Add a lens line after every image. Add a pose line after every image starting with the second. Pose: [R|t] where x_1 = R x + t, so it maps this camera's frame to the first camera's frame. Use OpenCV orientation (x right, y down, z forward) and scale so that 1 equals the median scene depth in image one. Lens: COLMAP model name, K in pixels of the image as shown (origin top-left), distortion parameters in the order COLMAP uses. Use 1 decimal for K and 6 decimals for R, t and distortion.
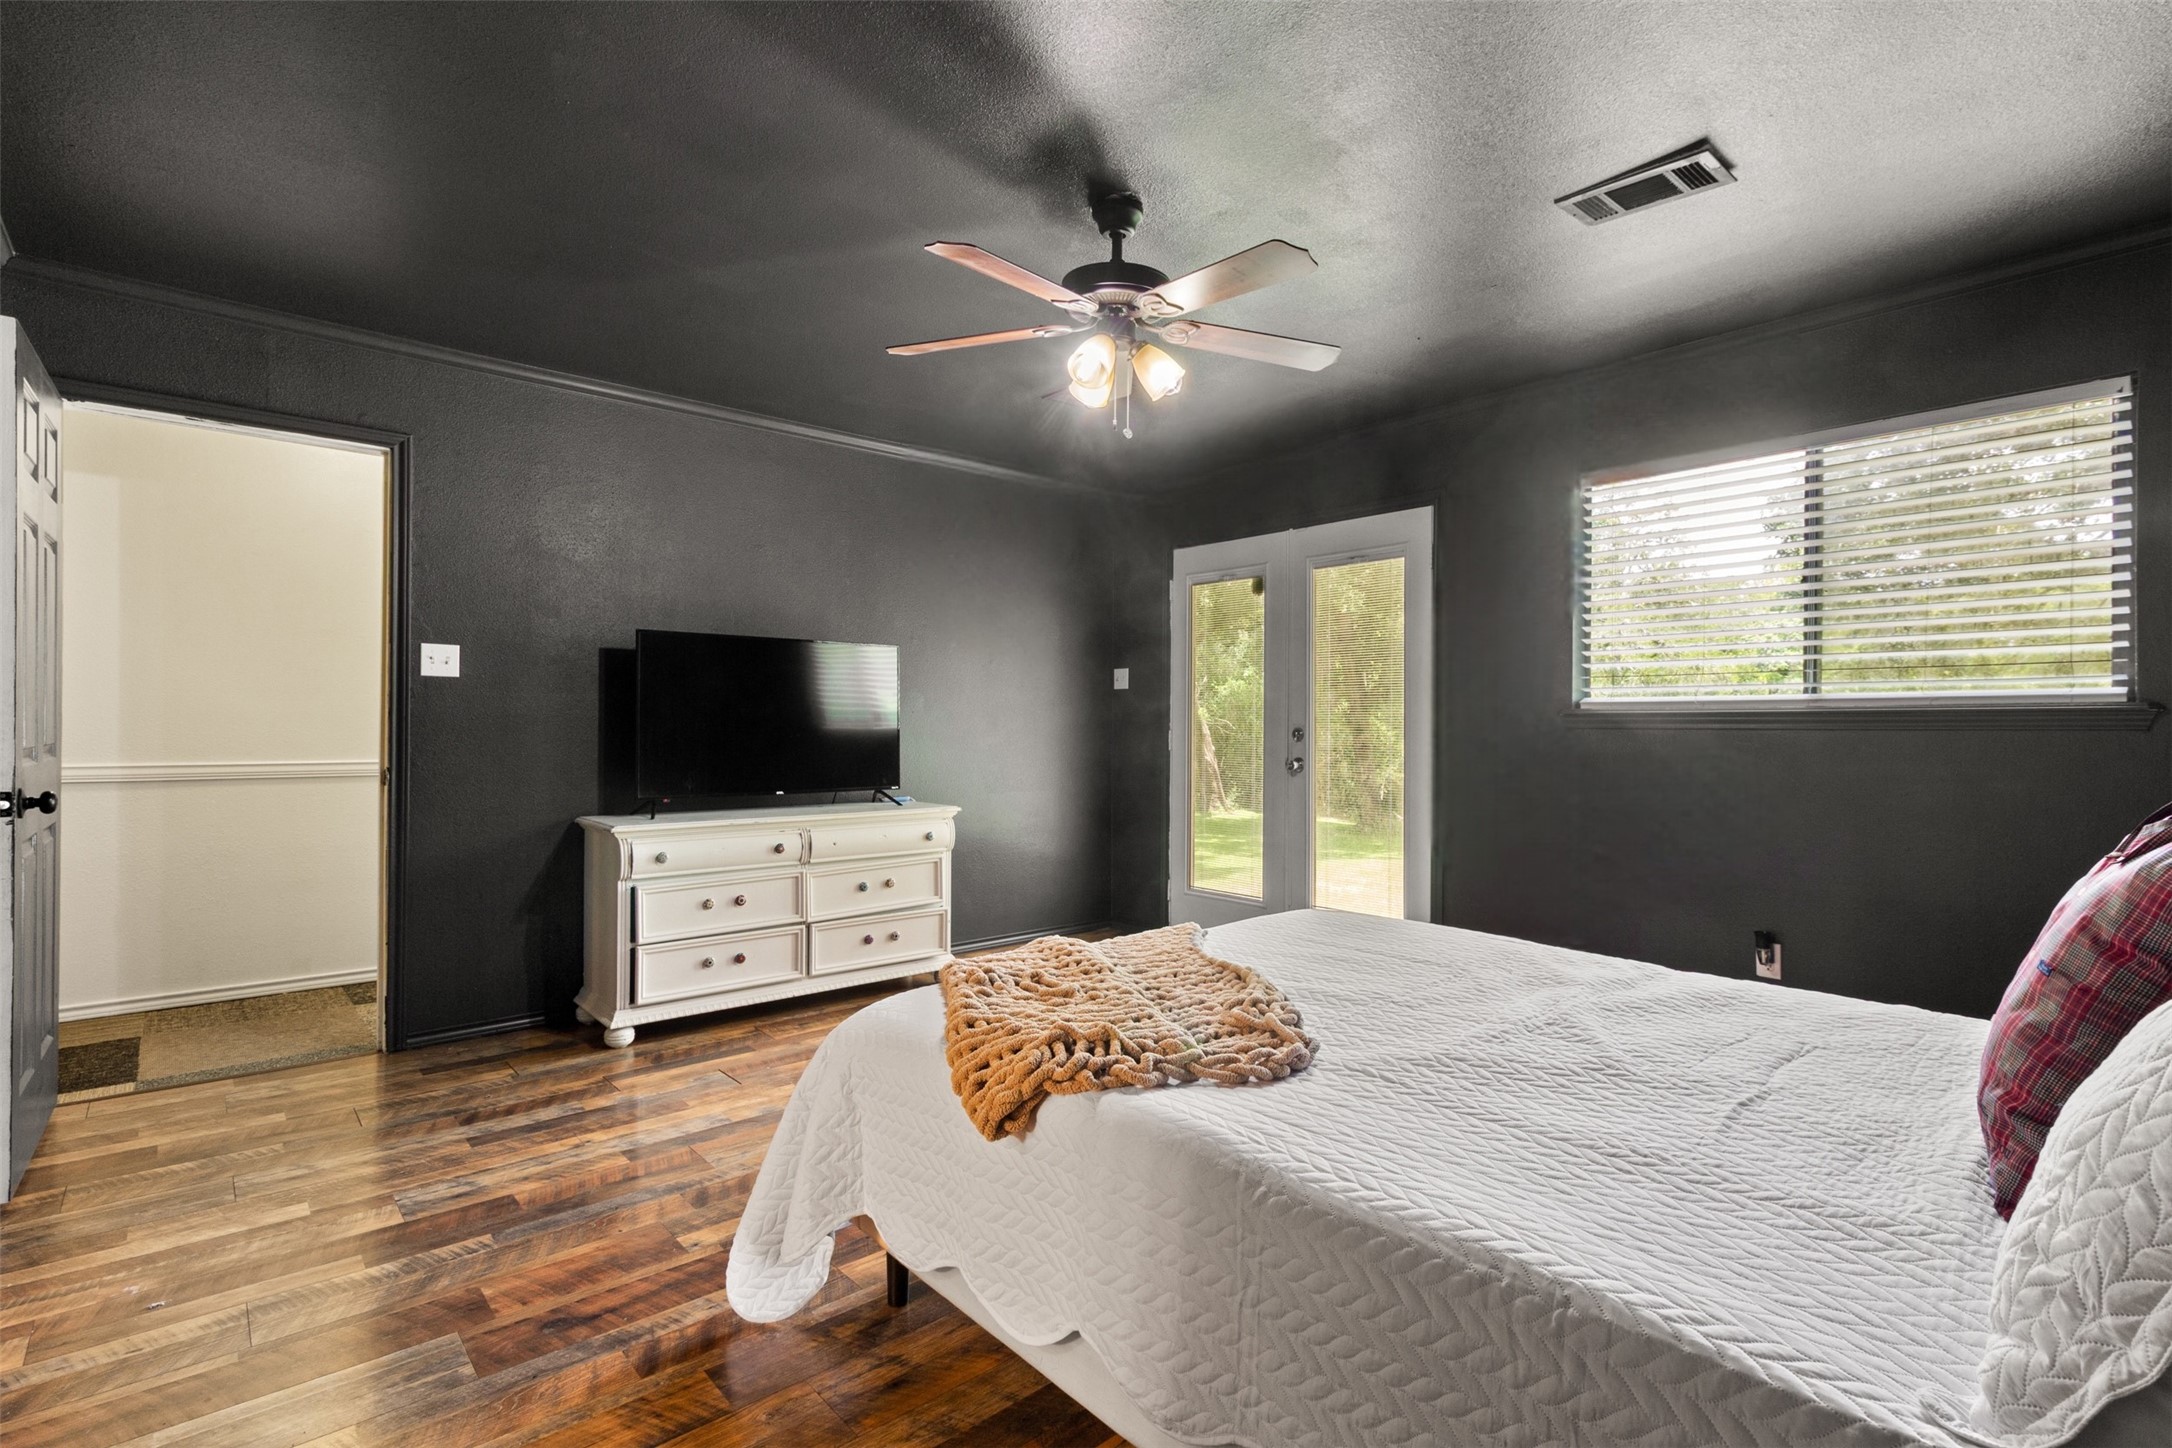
lens RADIAL K [[1035.4, 0, 1117.5], [0, 1035.4, 719.5], [0, 0, 1]] dist [0.009059, 0.000480]
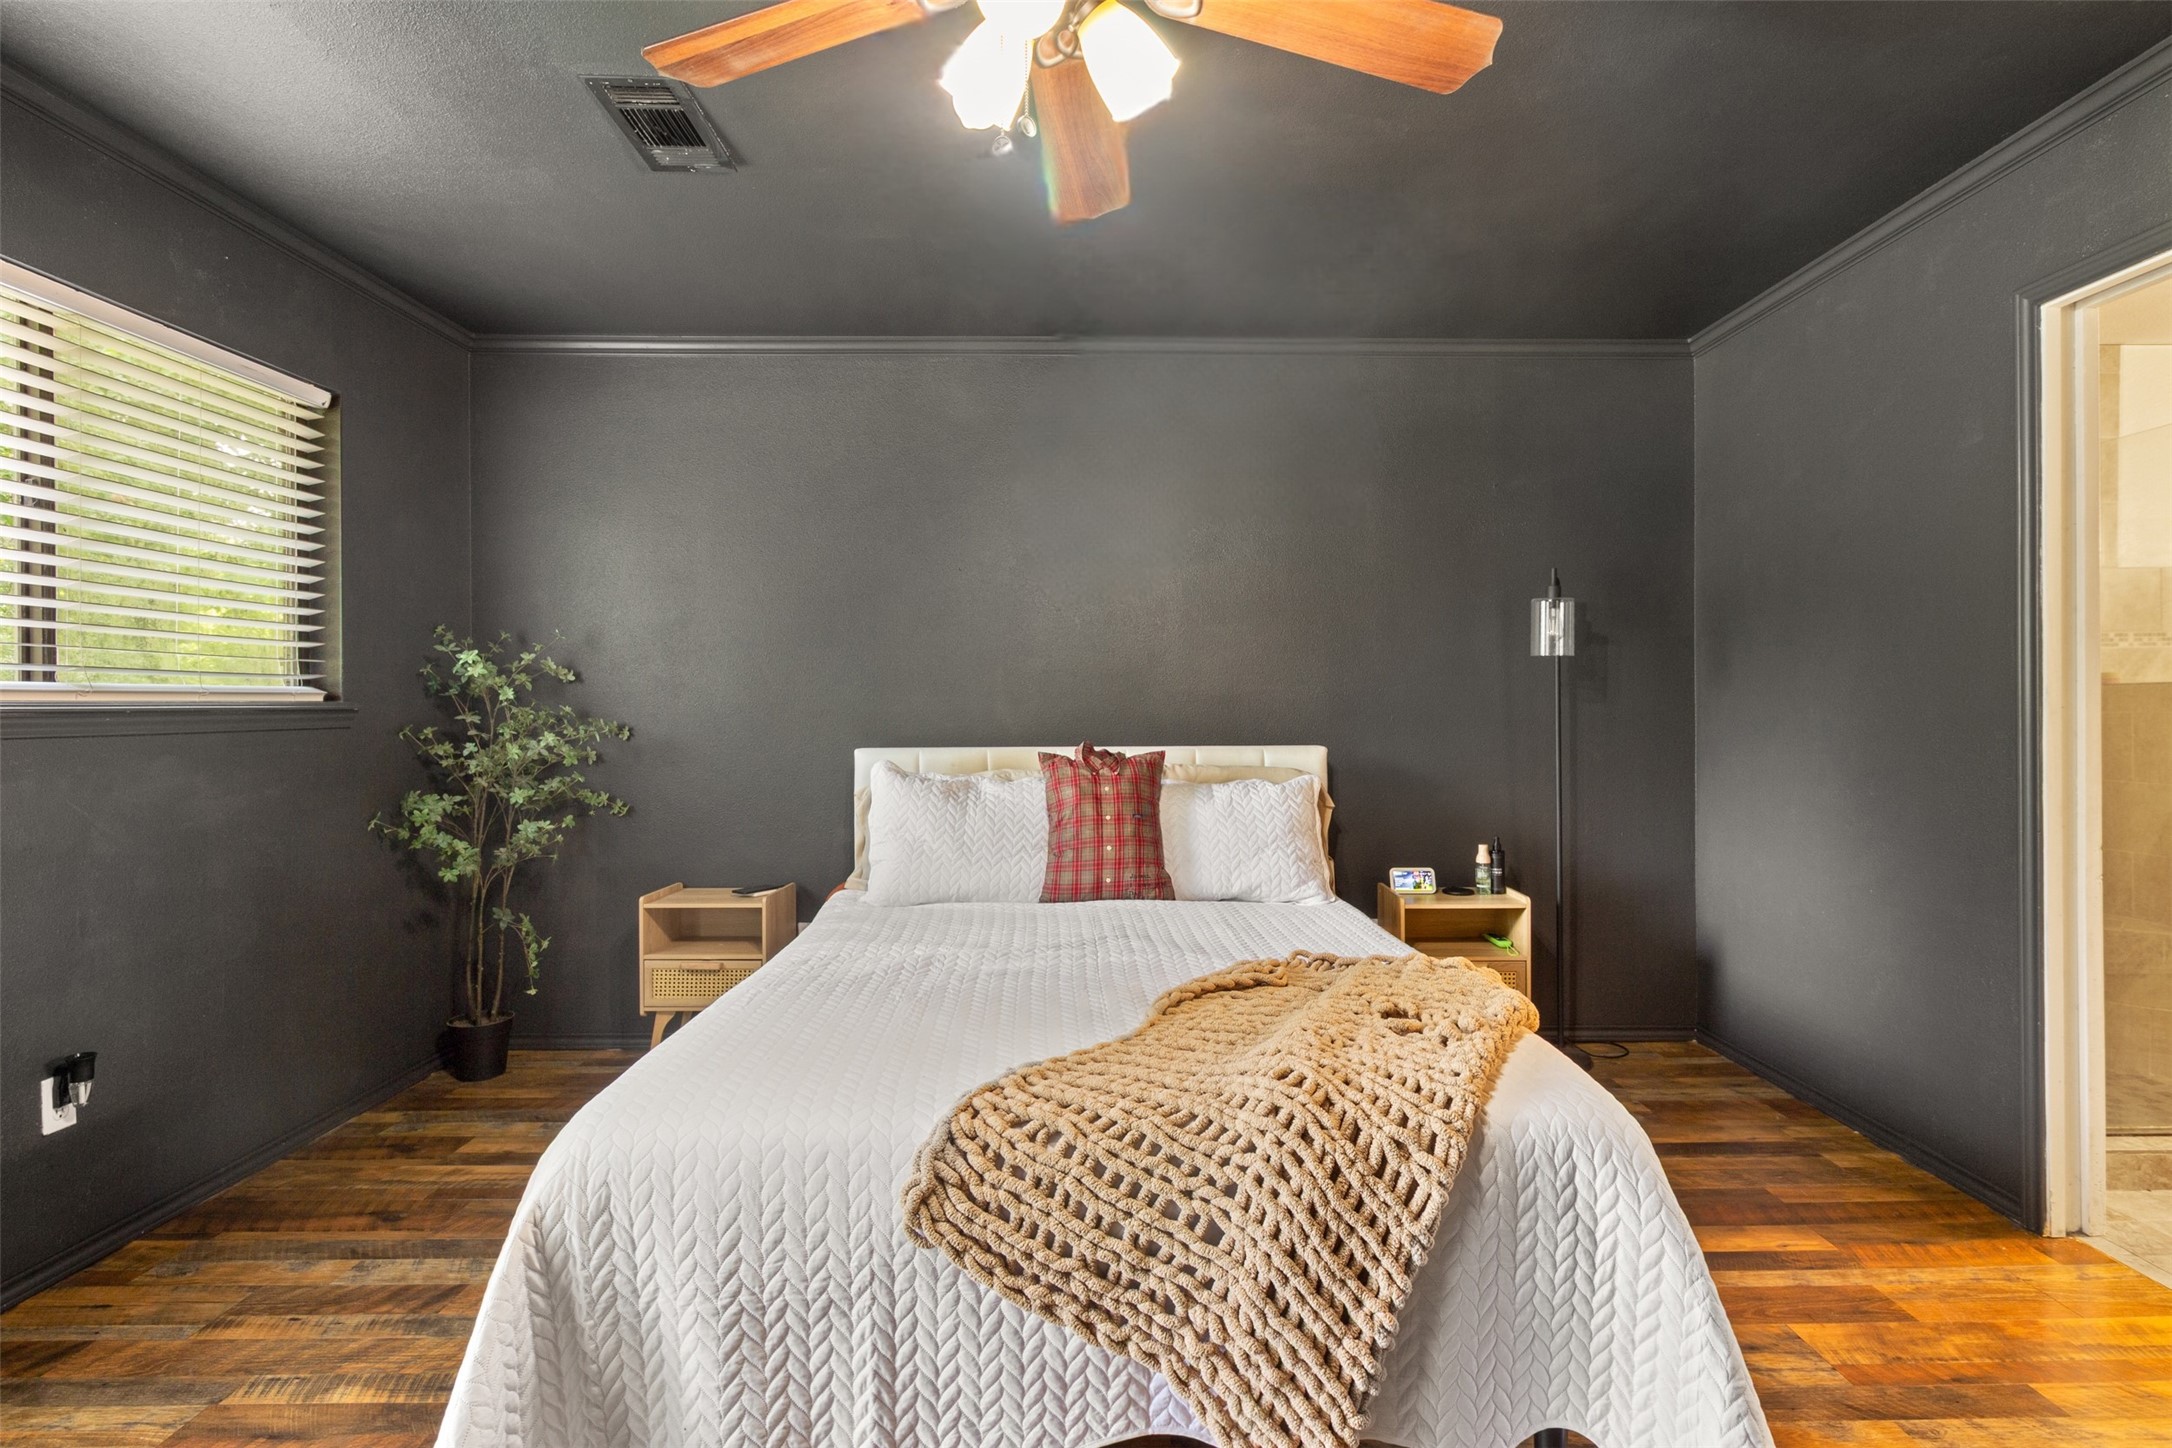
lens RADIAL K [[1084.6, 0, 1105.2], [0, 1084.6, 710.2], [0, 0, 1]] dist [-0.000970, -0.000703]
pose [[-0.751518, -0.006143, 0.659685, -0.418450], [-0.006545, 0.999977, 0.001855, -0.018006], [-0.659681, -0.002923, -0.751540, 1.564245]]
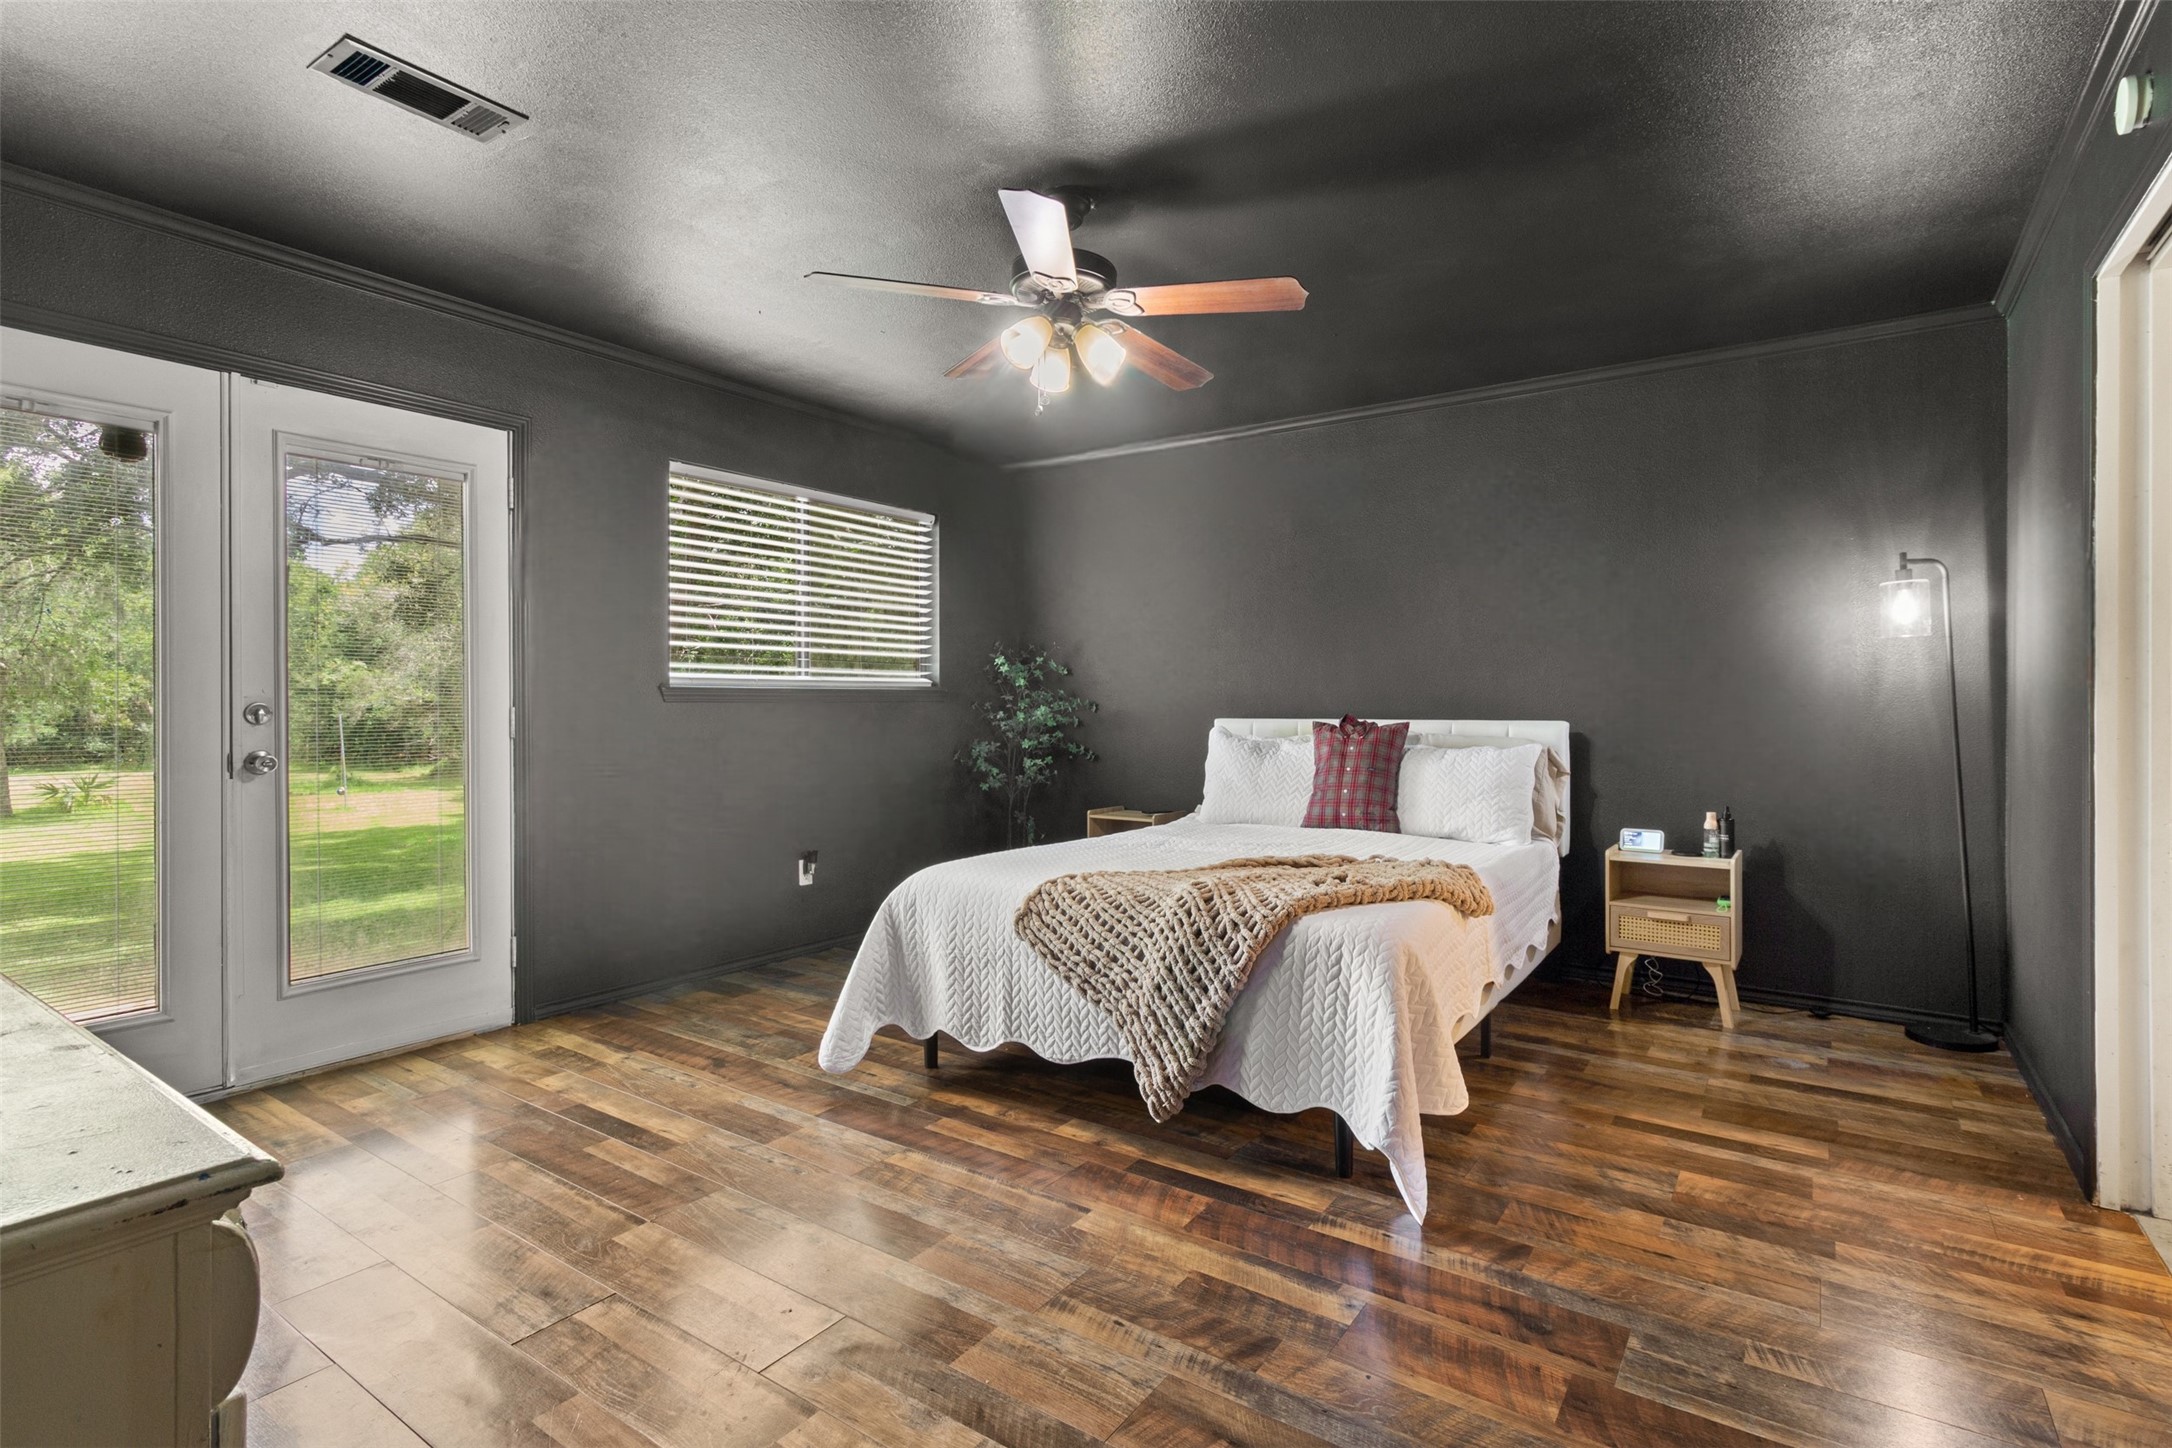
lens RADIAL K [[1035.4, 0, 1103.8], [0, 1035.4, 707.0], [0, 0, 1]] dist [0.009059, 0.000480]
pose [[-0.233481, -0.010999, 0.972299, -1.156221], [-0.009273, 0.999916, 0.009085, 0.000708], [-0.972317, -0.006895, -0.233563, 1.359846]]
